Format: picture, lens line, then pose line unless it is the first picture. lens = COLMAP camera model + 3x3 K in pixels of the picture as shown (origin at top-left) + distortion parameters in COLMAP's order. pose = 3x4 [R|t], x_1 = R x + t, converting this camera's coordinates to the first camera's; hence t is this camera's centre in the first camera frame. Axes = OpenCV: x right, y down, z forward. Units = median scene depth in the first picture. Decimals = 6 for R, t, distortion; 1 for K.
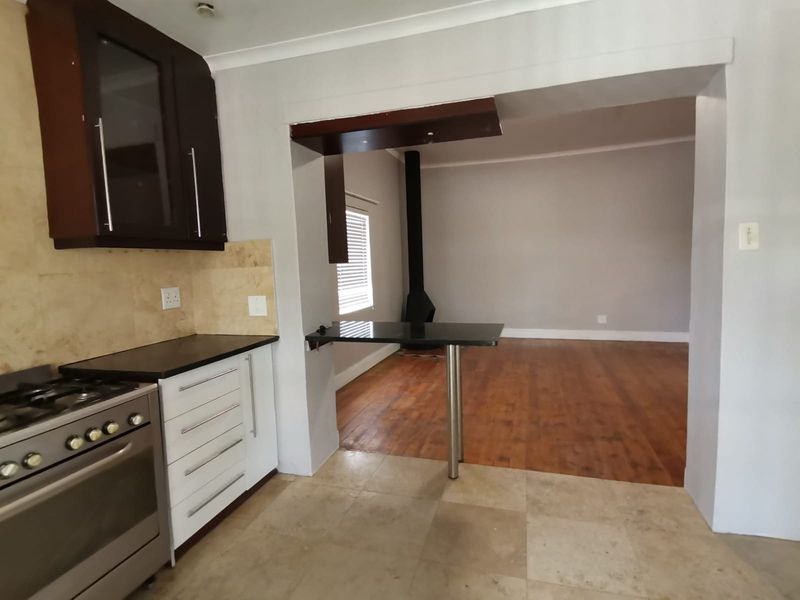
lens RADIAL K [[427.3, 0, 400.9], [0, 427.3, 303.6], [0, 0, 1]] dist [0.055791, -0.037289]
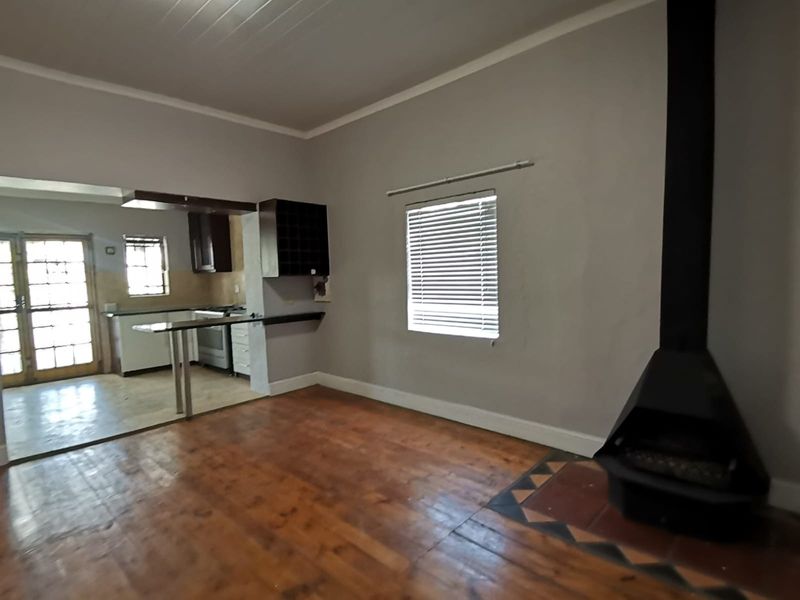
lens RADIAL K [[427.3, 0, 400.9], [0, 427.3, 303.6], [0, 0, 1]] dist [0.055791, -0.037289]
pose [[-0.445133, 0.108544, -0.888862, 1.255706], [-0.041453, 0.989064, 0.141540, -0.294621], [0.894505, 0.099850, -0.435765, 2.619964]]
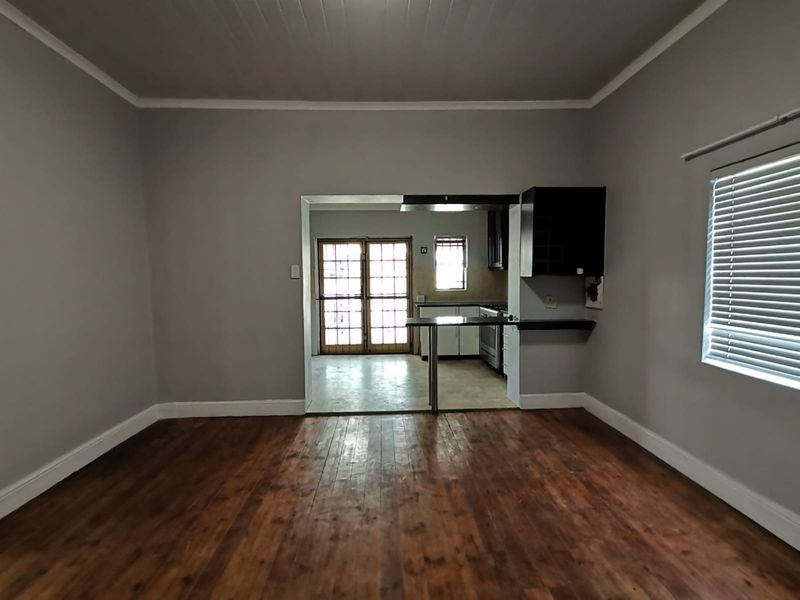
lens RADIAL K [[427.3, 0, 400.9], [0, 427.3, 303.6], [0, 0, 1]] dist [0.055791, -0.037289]
pose [[-0.942120, 0.061028, -0.329673, 0.838758], [0.006261, 0.986325, 0.164692, -0.294134], [0.335216, 0.153096, -0.929619, 2.683901]]
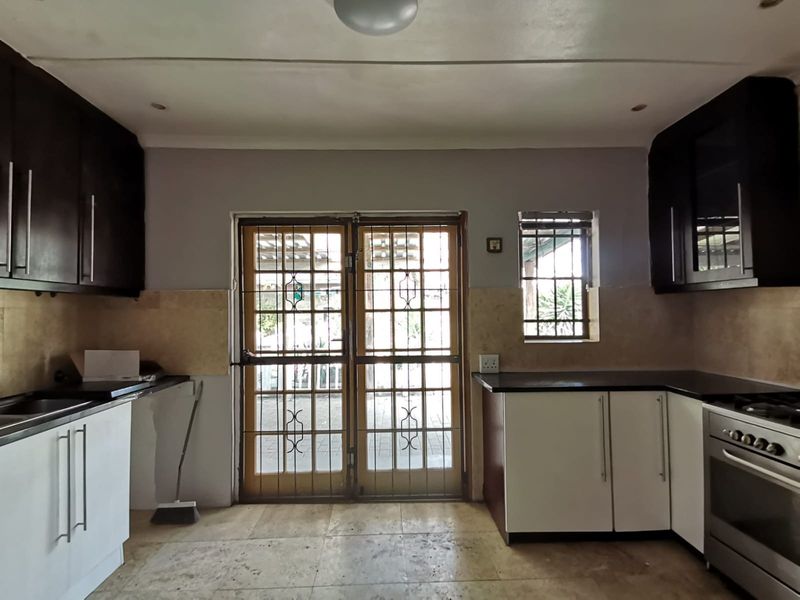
lens RADIAL K [[427.3, 0, 400.9], [0, 427.3, 303.6], [0, 0, 1]] dist [0.055791, -0.037289]
pose [[-0.946242, 0.032709, -0.321801, 0.338399], [0.007393, 0.996801, 0.079581, -0.099673], [0.323374, 0.072924, -0.943457, 0.991244]]
